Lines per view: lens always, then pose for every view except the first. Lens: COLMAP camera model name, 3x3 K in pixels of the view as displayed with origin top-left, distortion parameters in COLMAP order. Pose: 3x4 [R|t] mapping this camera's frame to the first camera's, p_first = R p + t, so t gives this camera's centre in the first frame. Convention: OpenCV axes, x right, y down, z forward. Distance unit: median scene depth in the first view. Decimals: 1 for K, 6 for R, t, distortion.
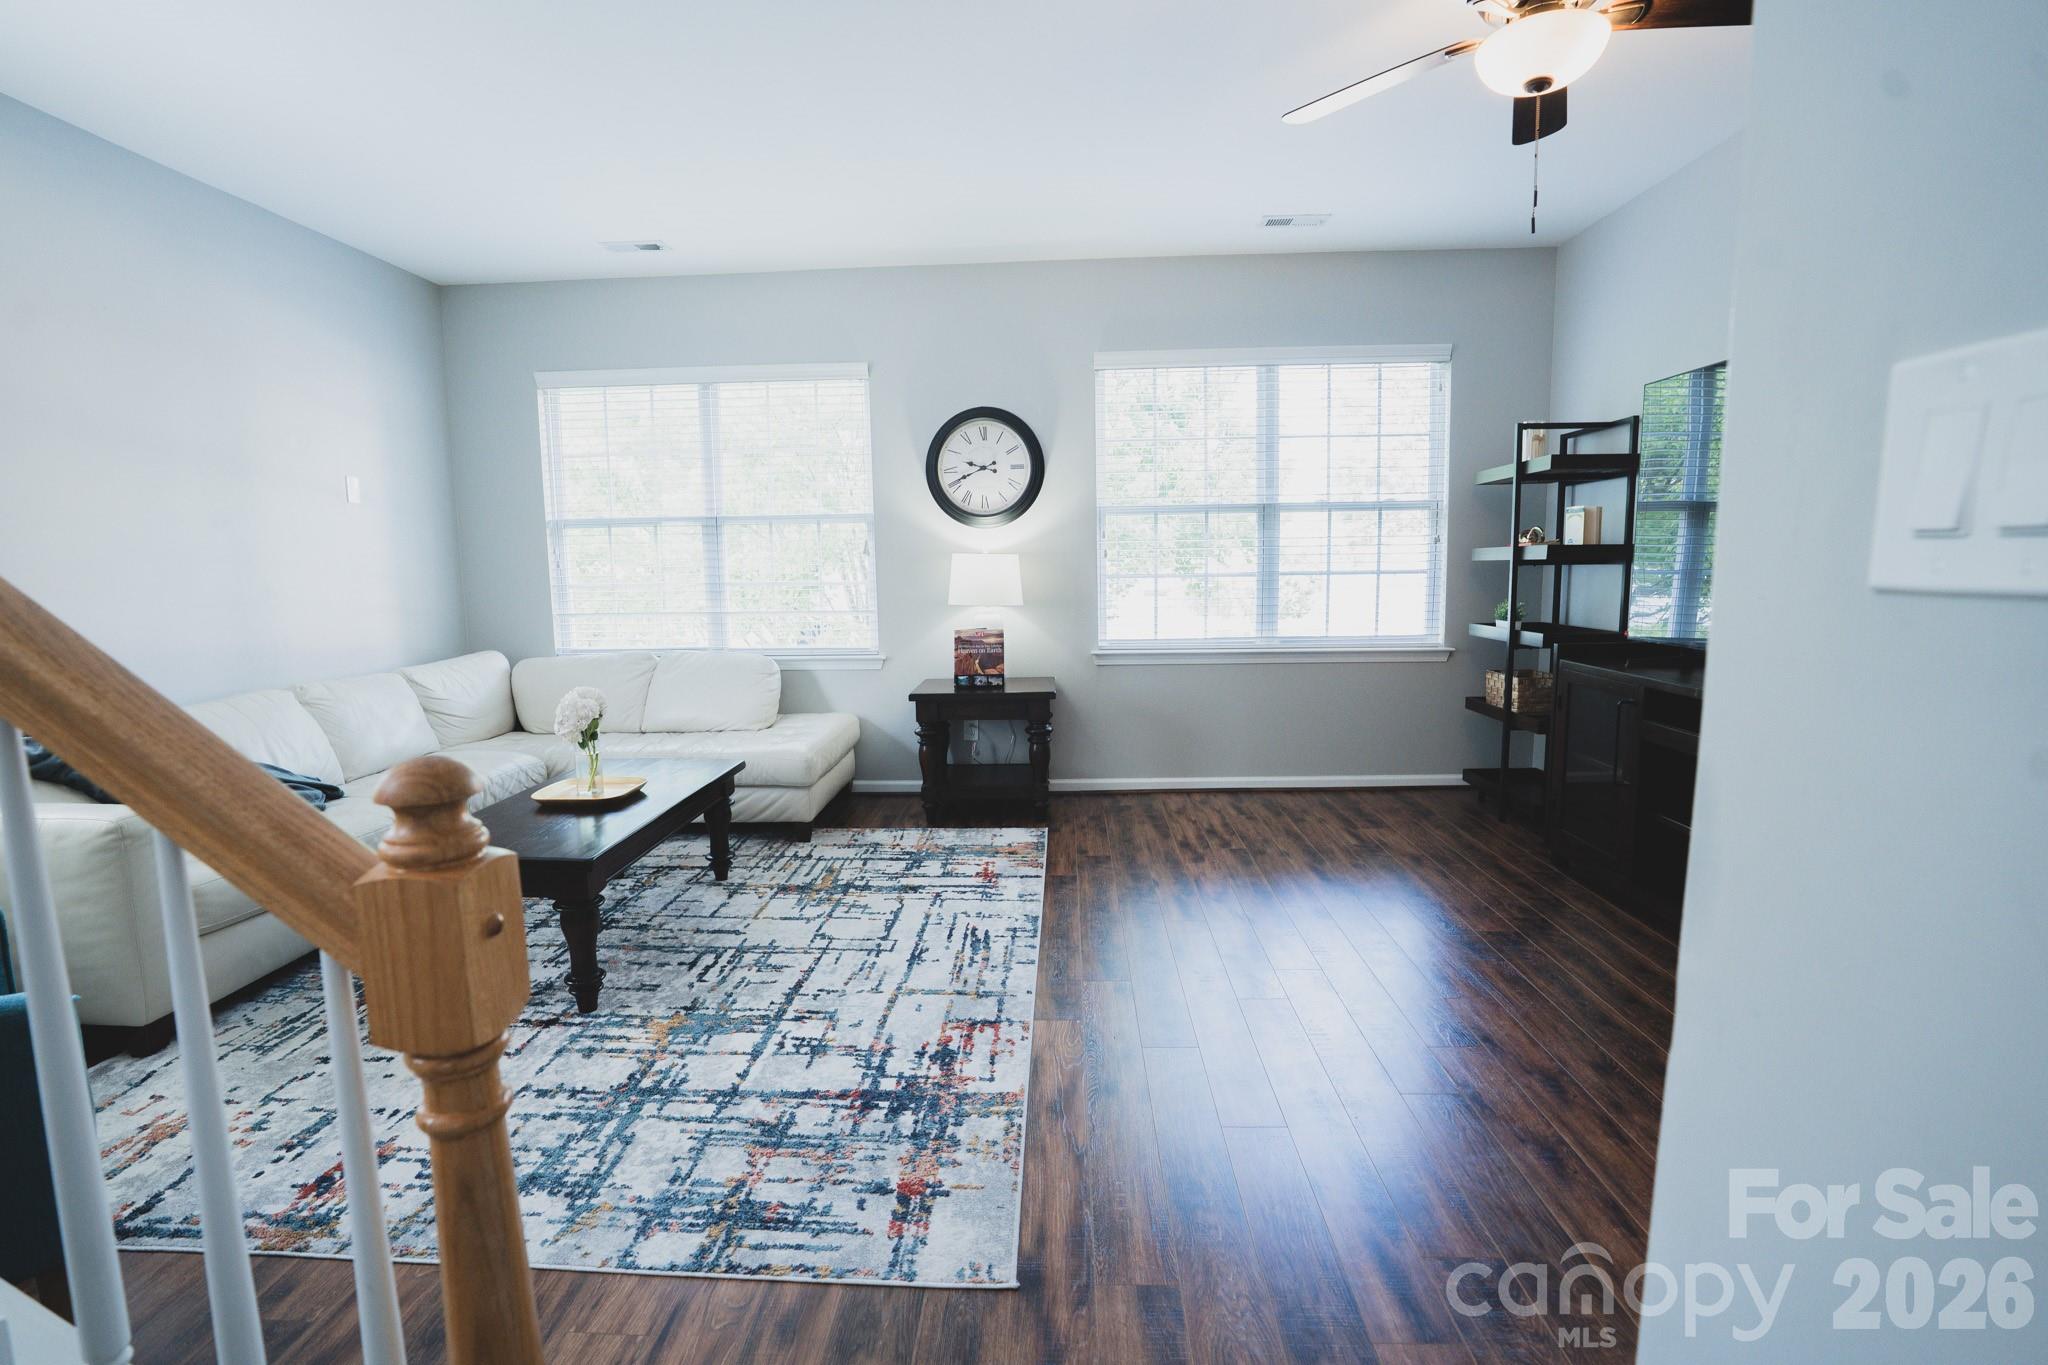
lens RADIAL K [[944.5, 0, 1003.4], [0, 944.5, 695.7], [0, 0, 1]] dist [-0.058237, 0.012158]
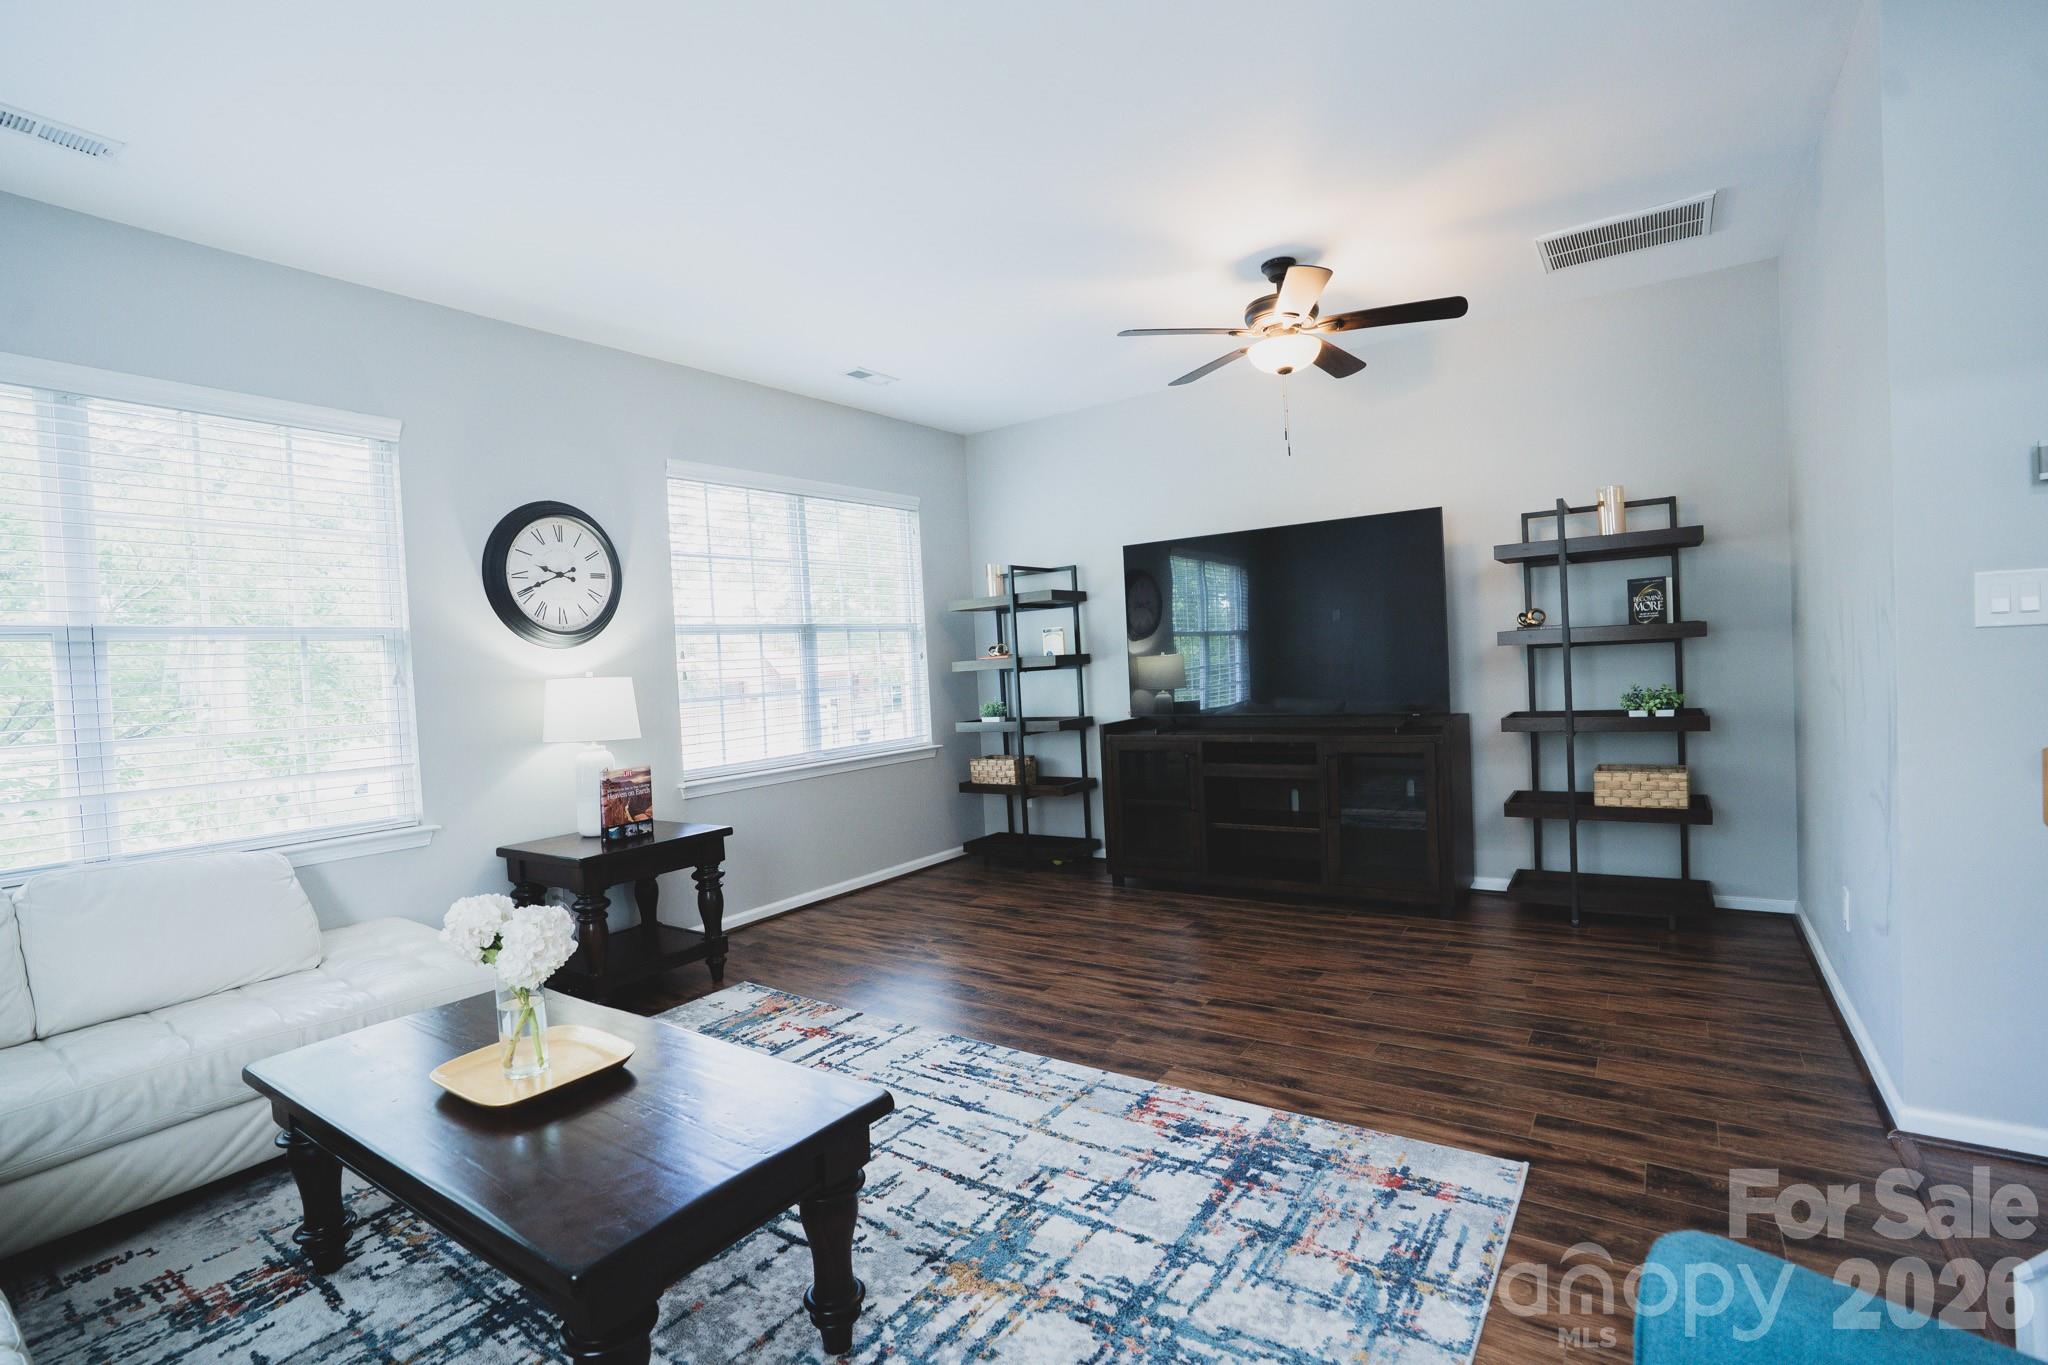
lens RADIAL K [[944.5, 0, 1011.9], [0, 944.5, 695.7], [0, 0, 1]] dist [-0.058237, 0.012158]
pose [[0.529253, -0.039250, 0.847556, -0.636388], [0.162357, 0.985155, -0.055761, -0.038354], [-0.832785, 0.167119, 0.527769, 0.337603]]
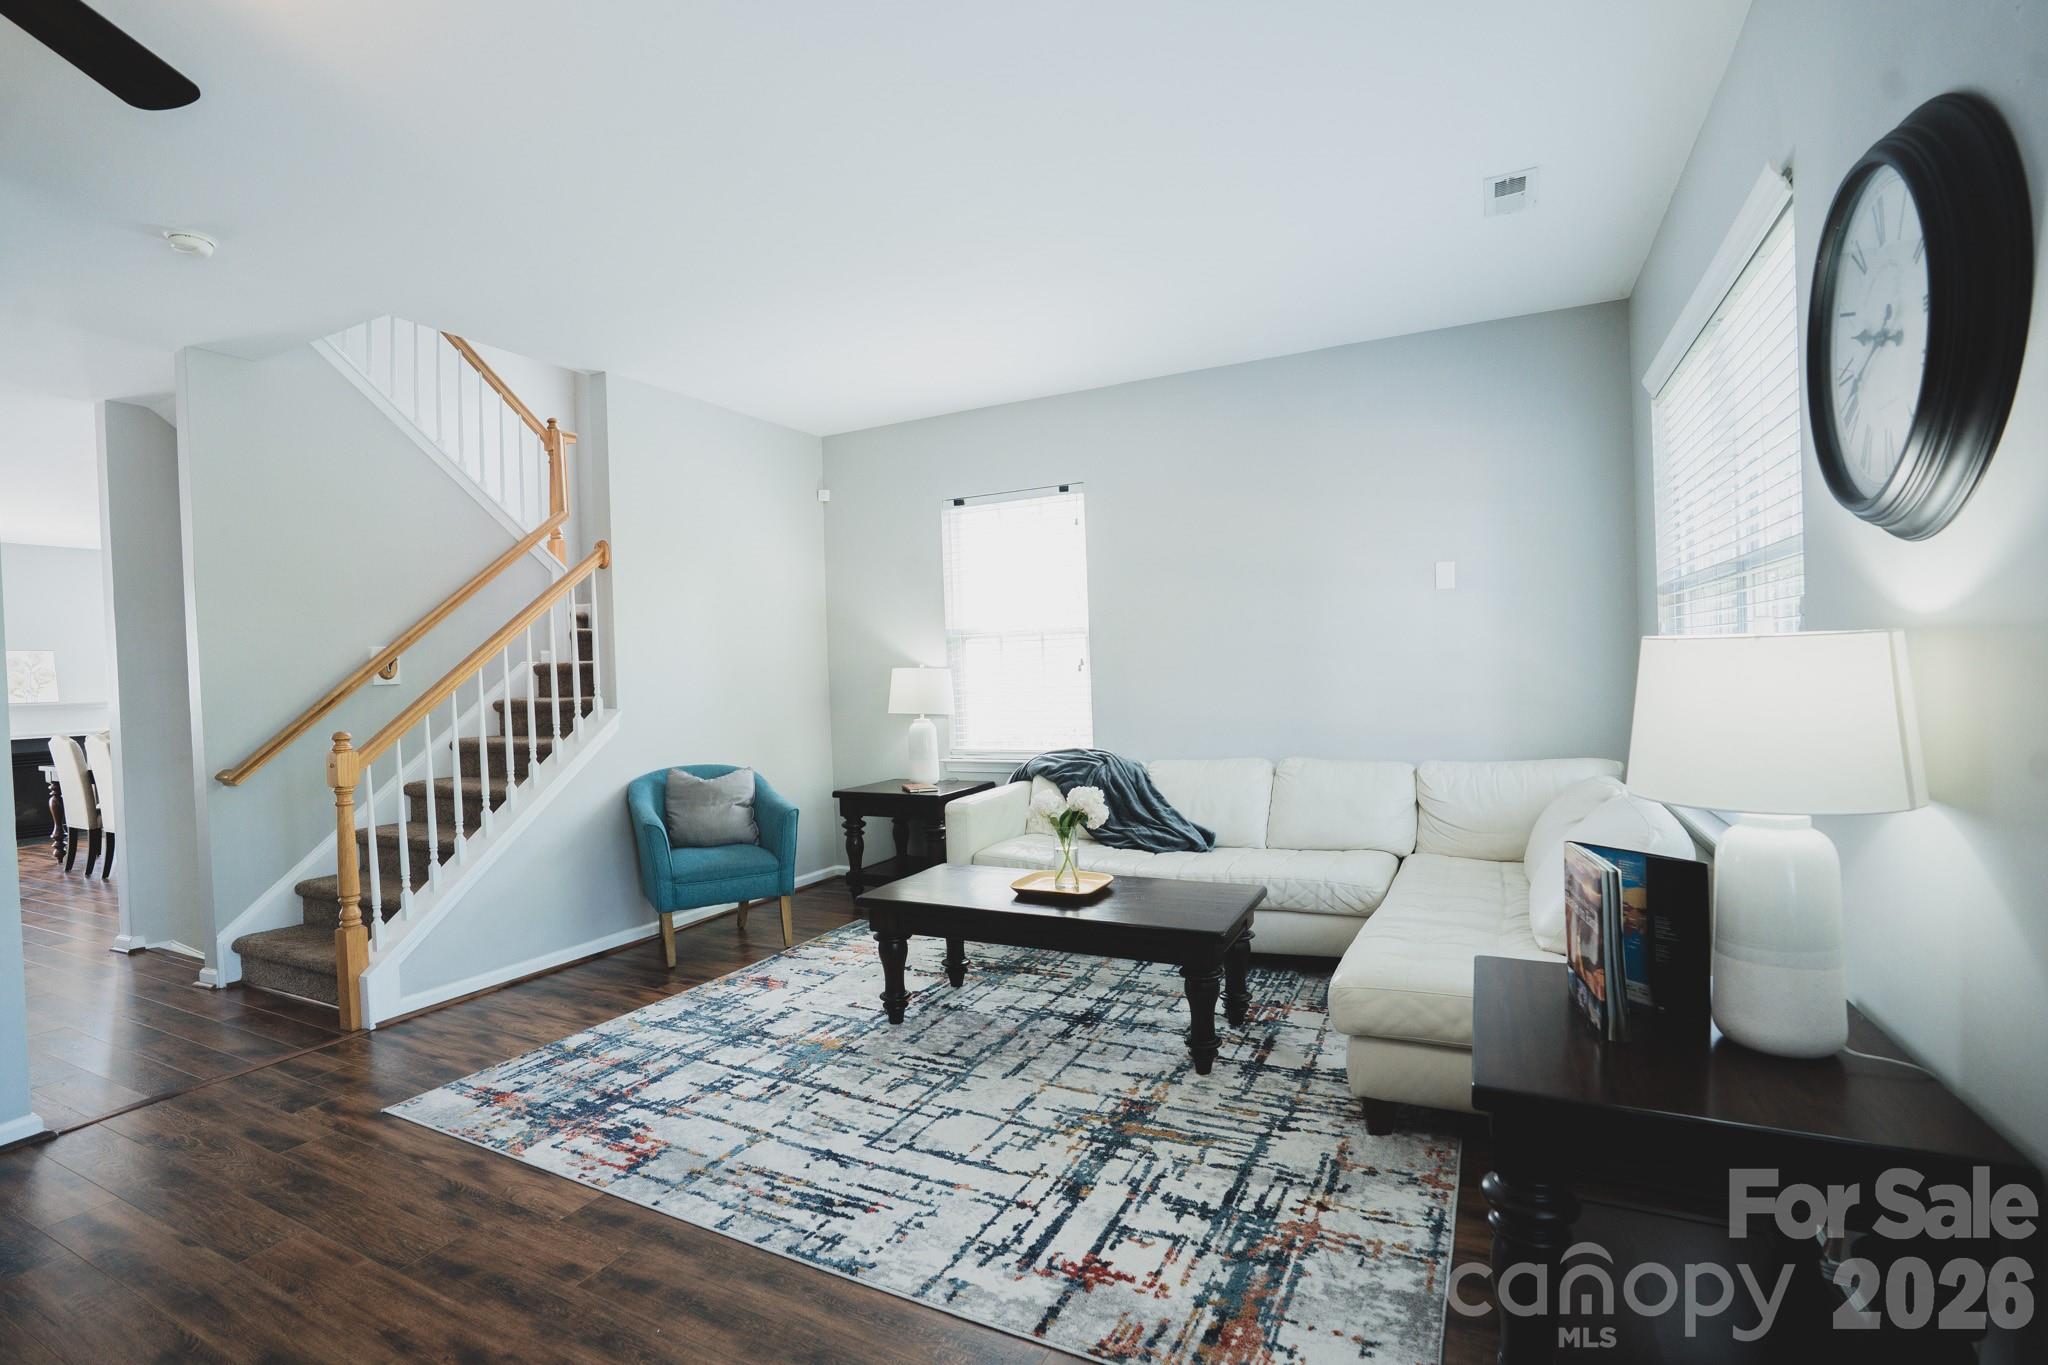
lens RADIAL K [[944.5, 0, 1012.5], [0, 944.5, 710.3], [0, 0, 1]] dist [-0.058237, 0.012158]
pose [[-0.401062, 0.063669, -0.913836, 0.444101], [-0.093312, 0.989553, 0.109897, -0.167764], [0.911286, 0.129347, -0.390931, 1.112544]]
